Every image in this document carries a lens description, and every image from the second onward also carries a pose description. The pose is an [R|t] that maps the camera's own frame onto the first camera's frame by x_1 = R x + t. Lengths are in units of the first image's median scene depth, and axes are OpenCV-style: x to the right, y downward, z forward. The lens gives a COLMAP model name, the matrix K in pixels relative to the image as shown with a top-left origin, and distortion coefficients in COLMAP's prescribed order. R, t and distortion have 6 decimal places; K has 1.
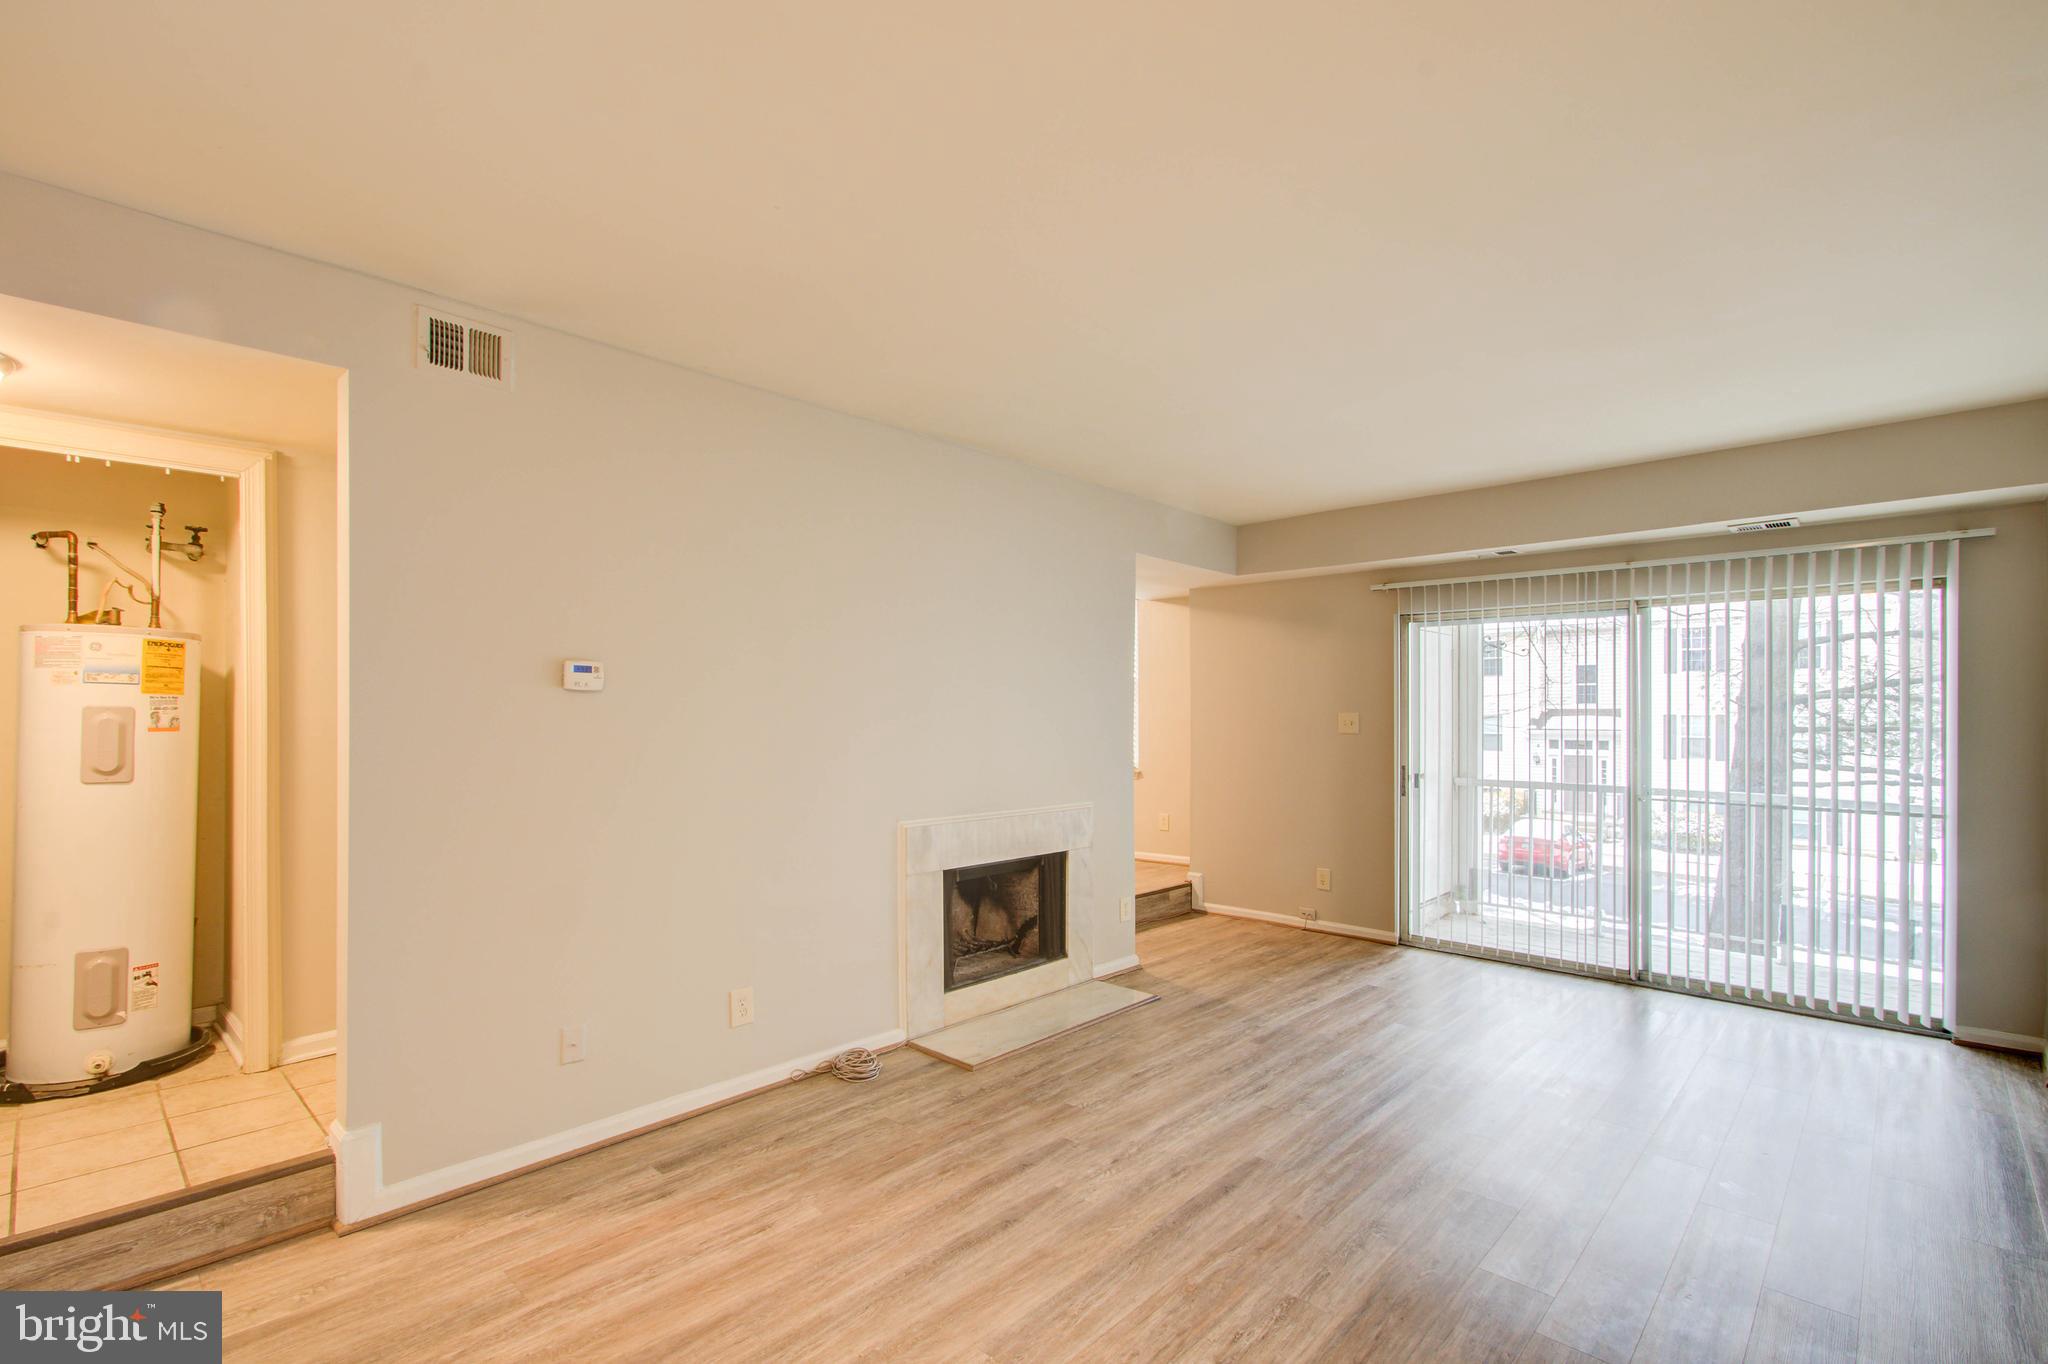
lens RADIAL K [[932.0, 0, 1014.3], [0, 932.0, 706.7], [0, 0, 1]] dist [0.000472, 0.000548]
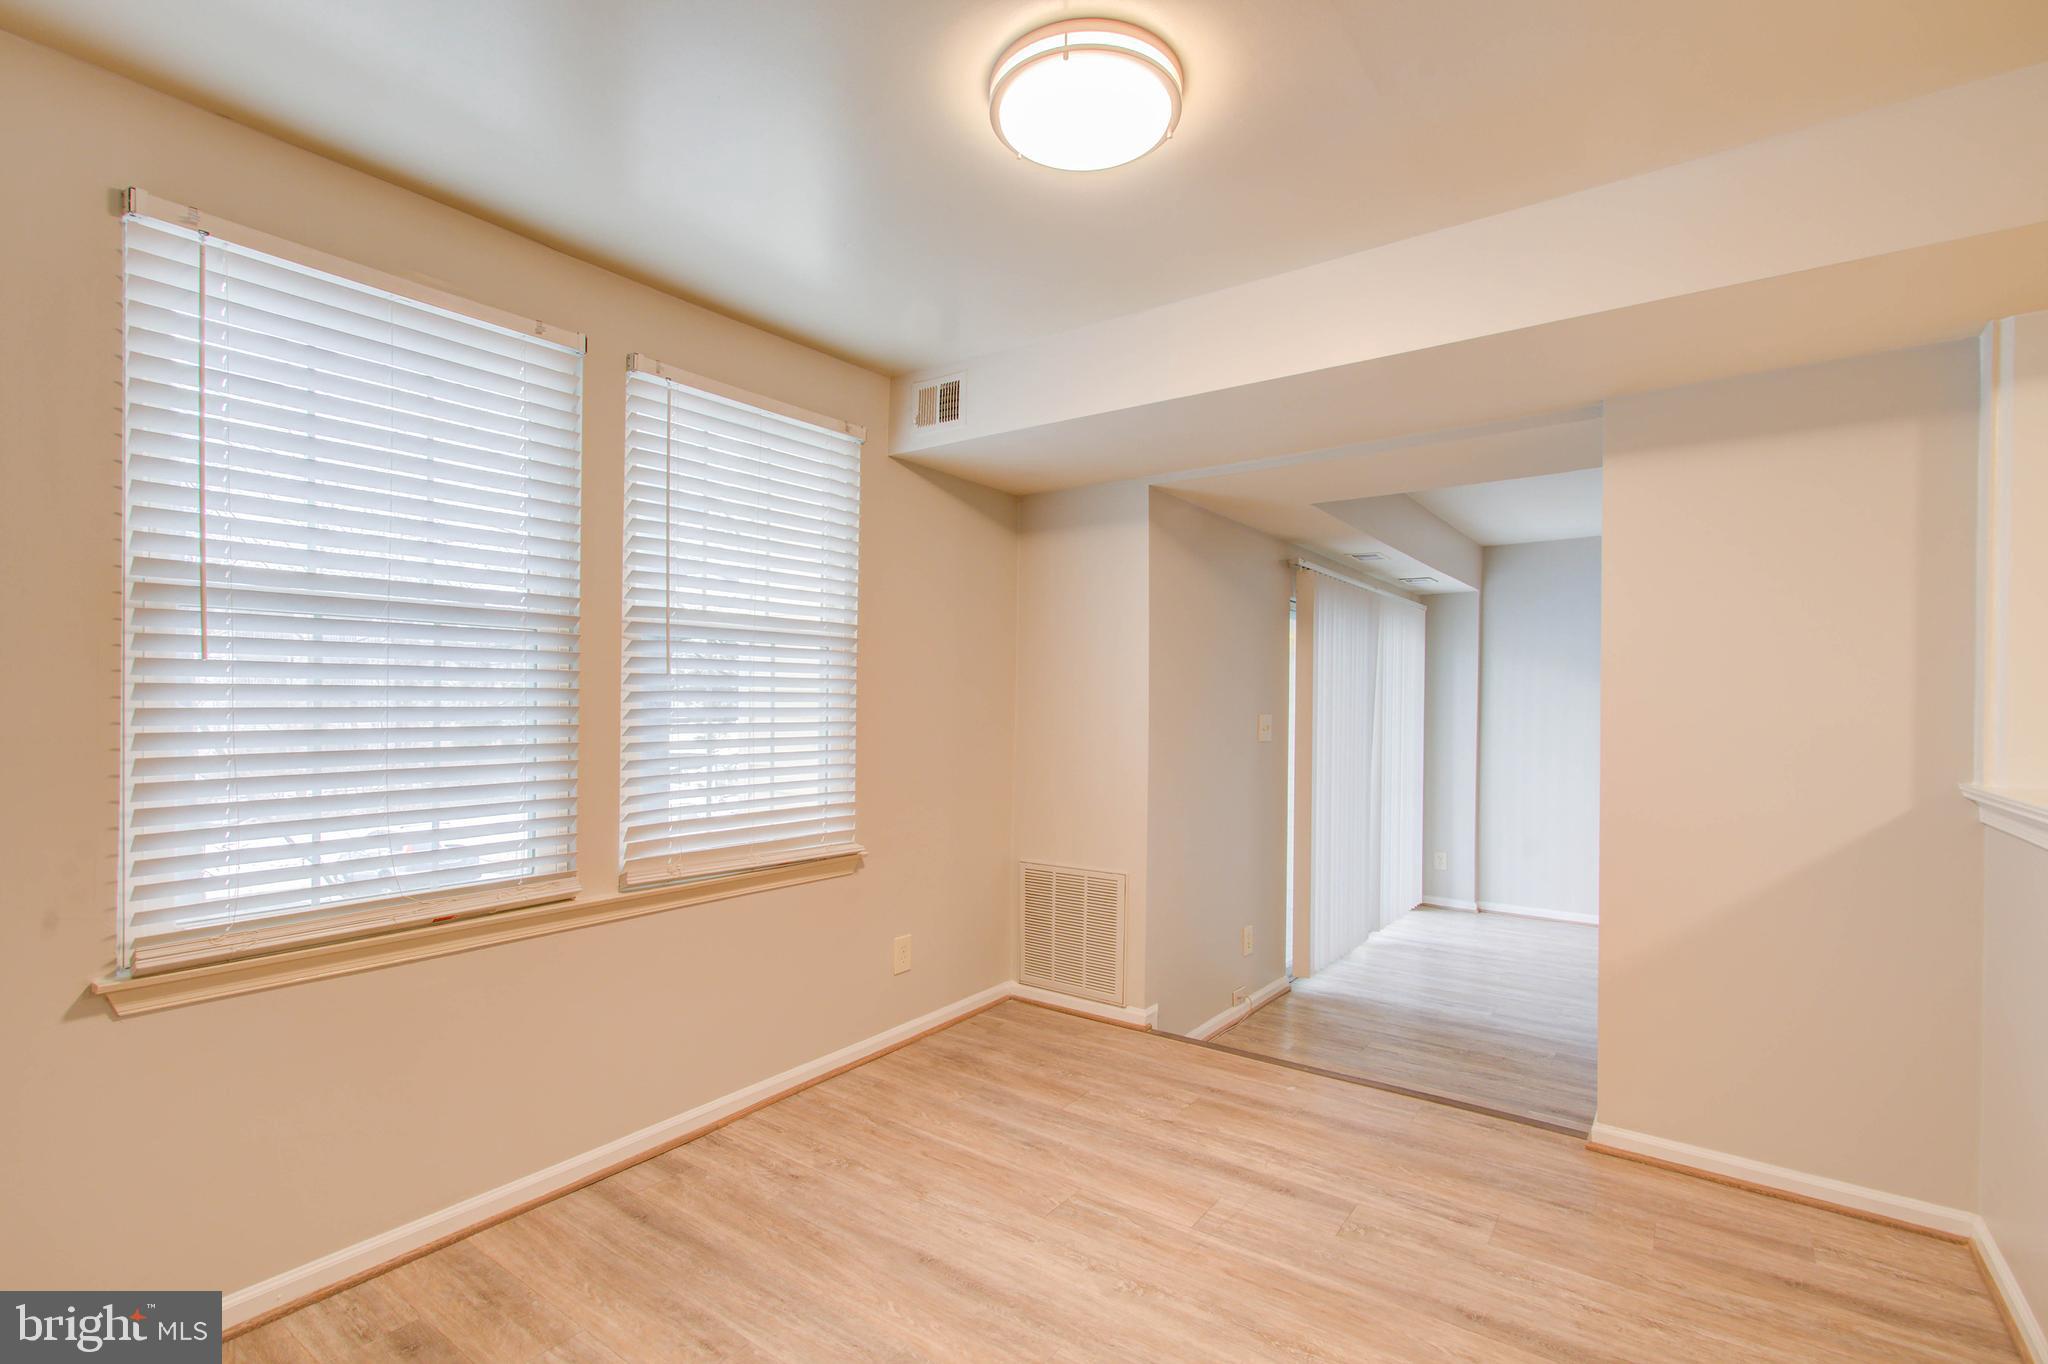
lens RADIAL K [[932.0, 0, 1014.3], [0, 932.0, 706.7], [0, 0, 1]] dist [0.000472, 0.000548]
pose [[-0.118672, -0.006650, 0.992911, -0.560723], [-0.016243, 0.999857, 0.004755, -0.002036], [-0.992801, -0.015564, -0.118763, 1.882005]]
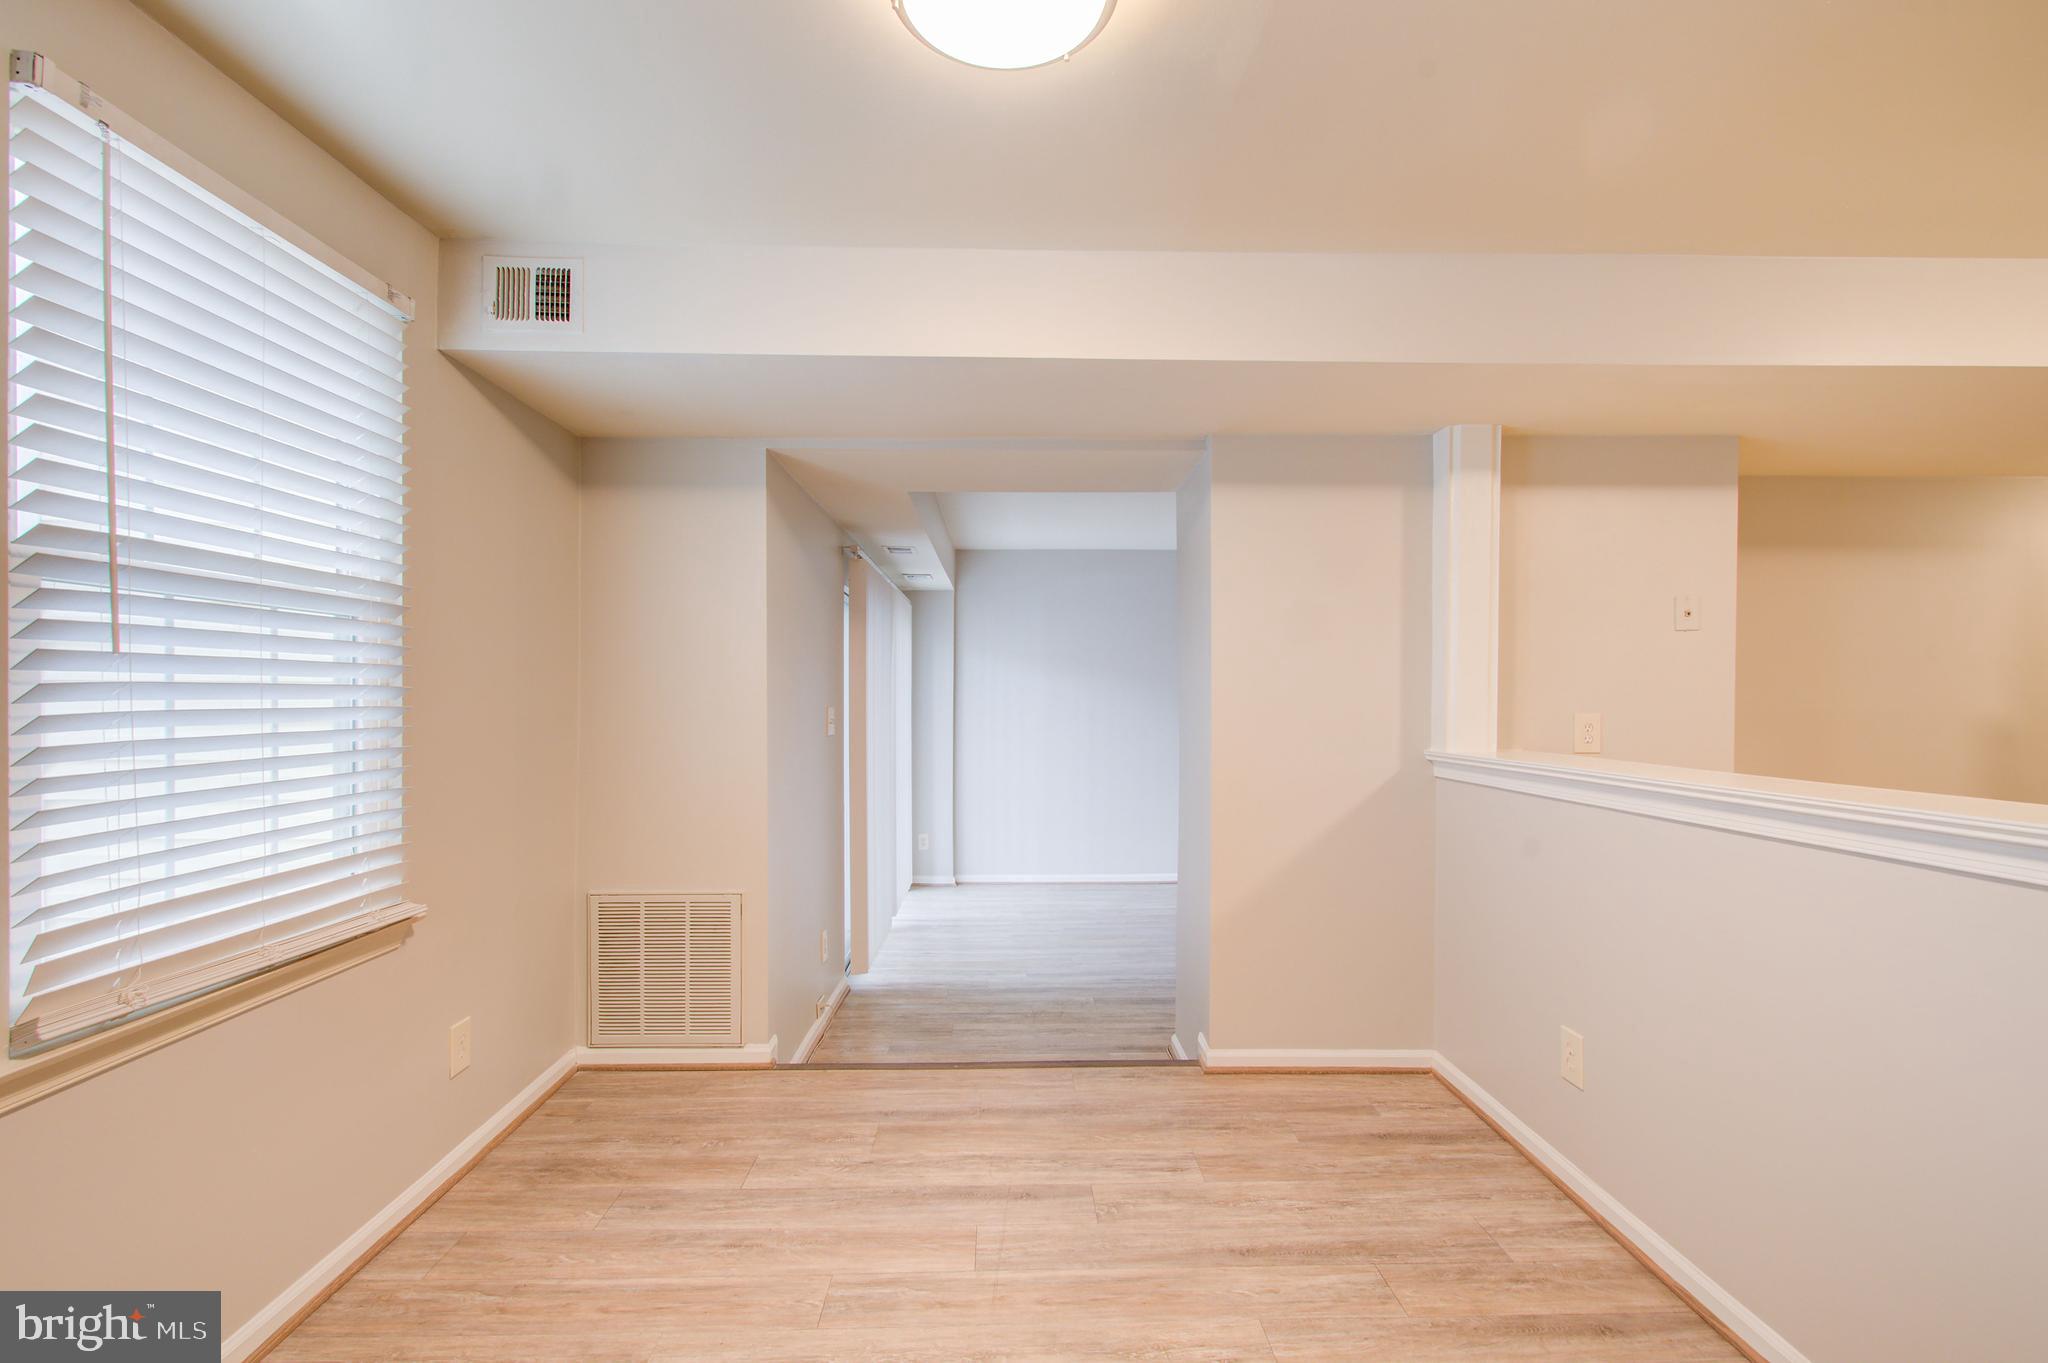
lens RADIAL K [[930.5, 0, 1018.0], [0, 930.5, 705.1], [0, 0, 1]] dist [0.002978, 0.001608]
pose [[-0.699732, -0.006738, 0.714374, -0.398316], [-0.006079, 0.999975, 0.003478, -0.000412], [-0.714380, -0.001909, -0.699756, 2.047624]]
